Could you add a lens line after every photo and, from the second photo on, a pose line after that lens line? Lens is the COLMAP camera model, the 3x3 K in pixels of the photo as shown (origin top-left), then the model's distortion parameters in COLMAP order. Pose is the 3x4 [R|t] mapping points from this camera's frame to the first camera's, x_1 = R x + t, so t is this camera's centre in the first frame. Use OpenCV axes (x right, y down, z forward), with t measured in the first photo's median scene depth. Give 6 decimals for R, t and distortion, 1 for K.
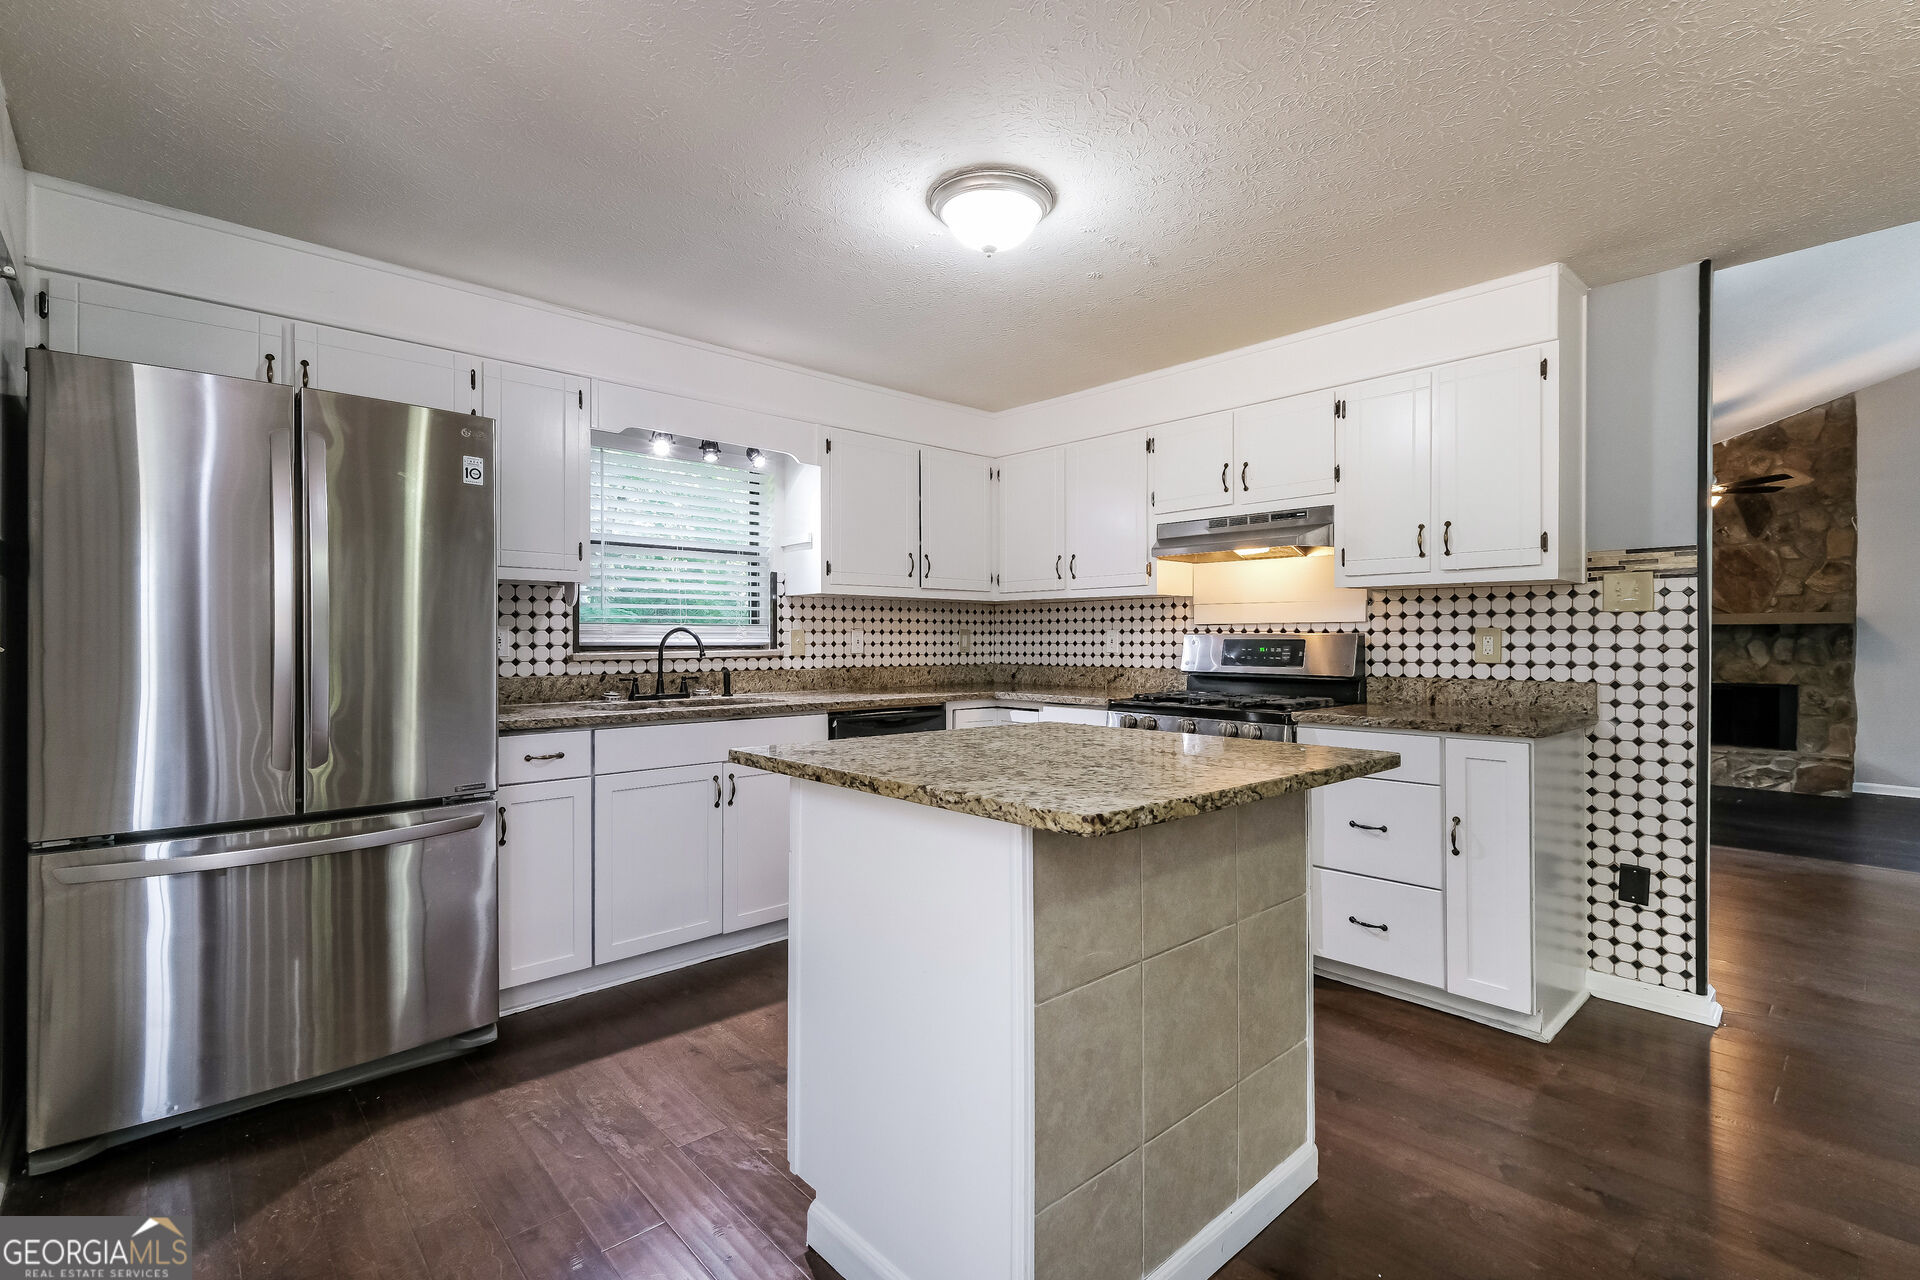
lens RADIAL K [[861.0, 0, 960.4], [0, 861.0, 640.7], [0, 0, 1]] dist [0.003166, 0.002457]
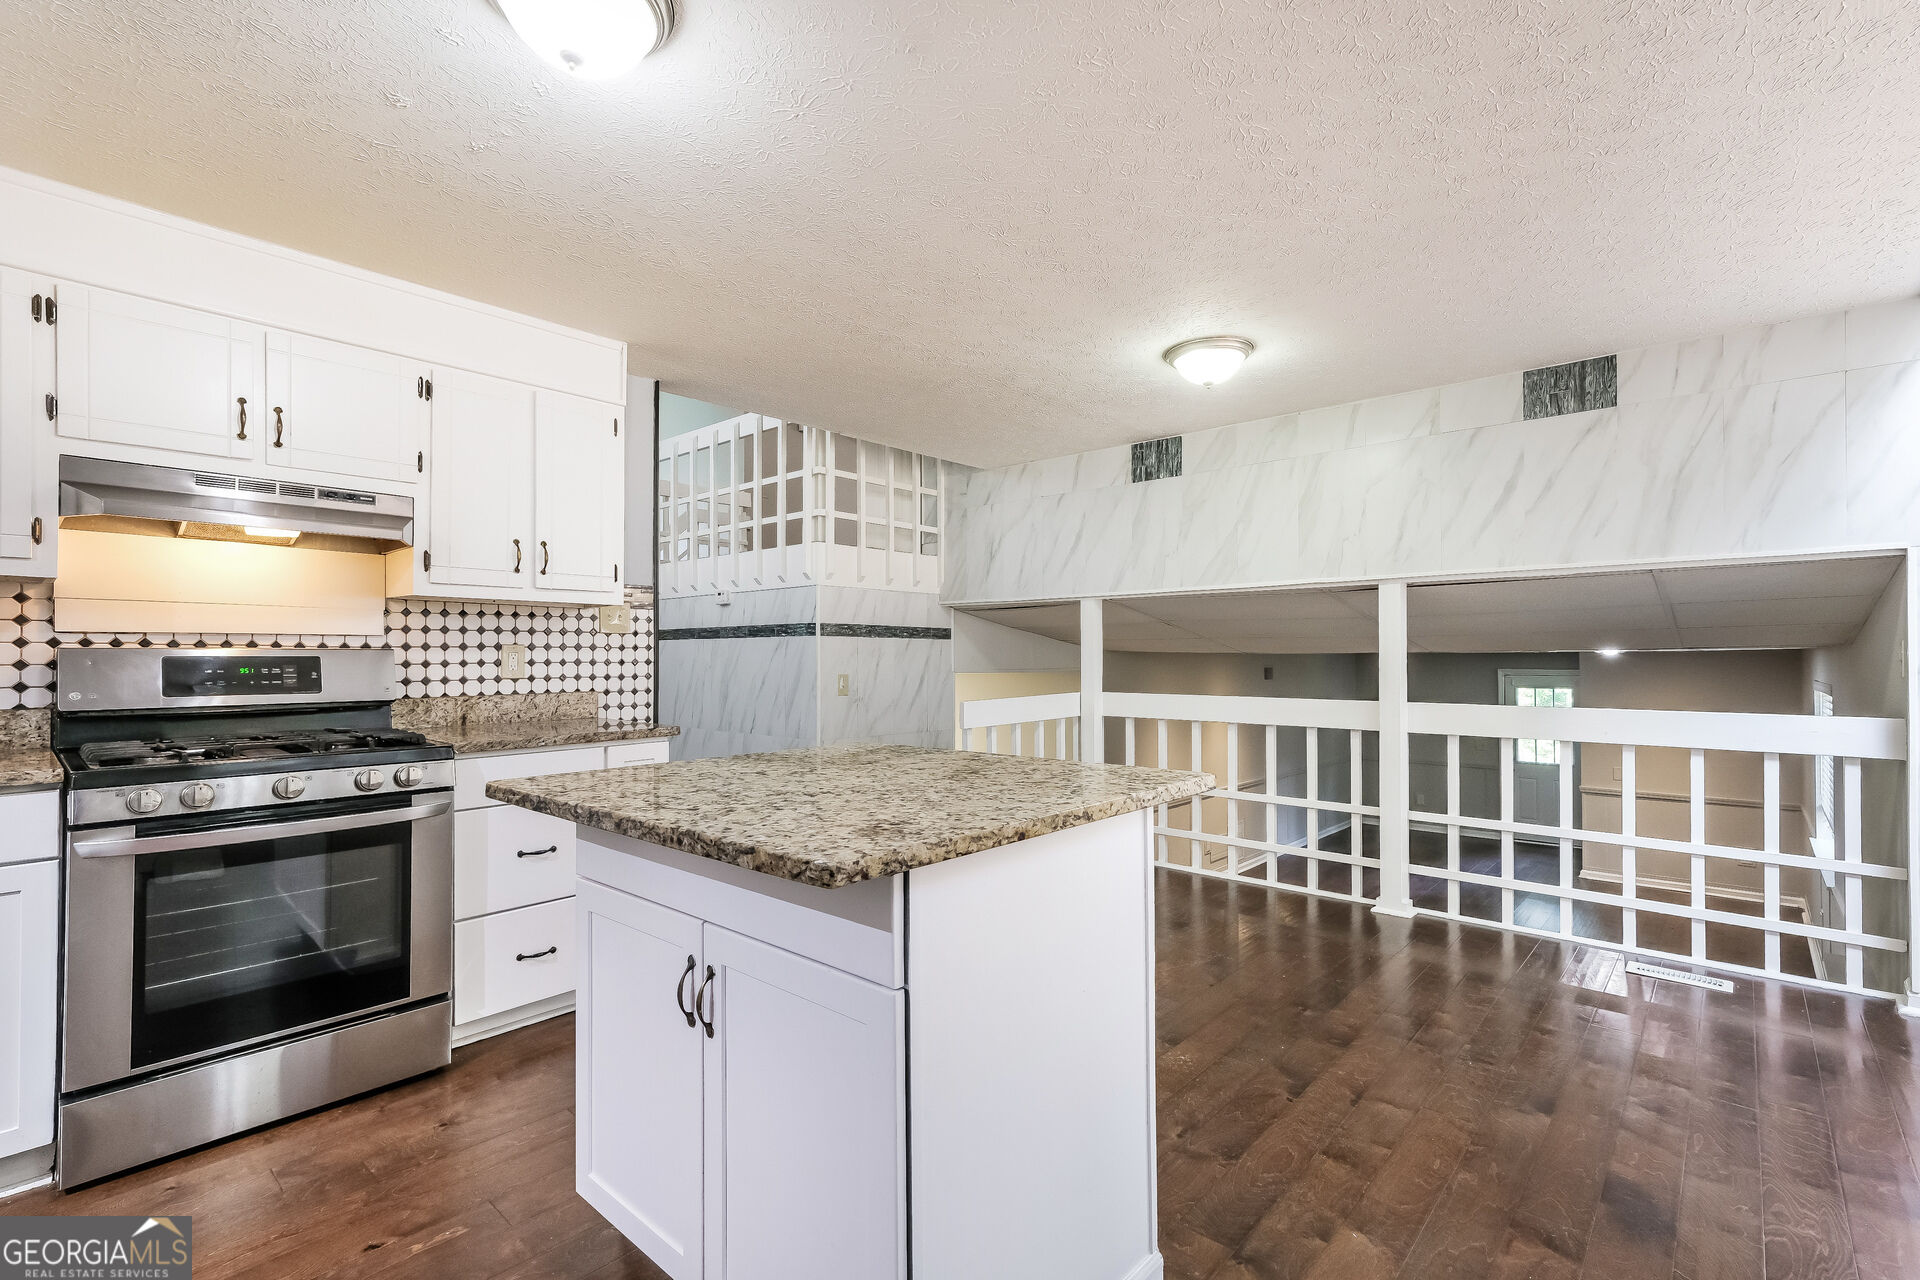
lens RADIAL K [[910.0, 0, 966.8], [0, 910.0, 644.5], [0, 0, 1]] dist [0.004169, -0.000154]
pose [[-0.131420, 0.001496, 0.991326, -0.499903], [-0.006841, 0.999974, -0.002416, -0.014679], [-0.991303, -0.007099, -0.131406, 0.550991]]
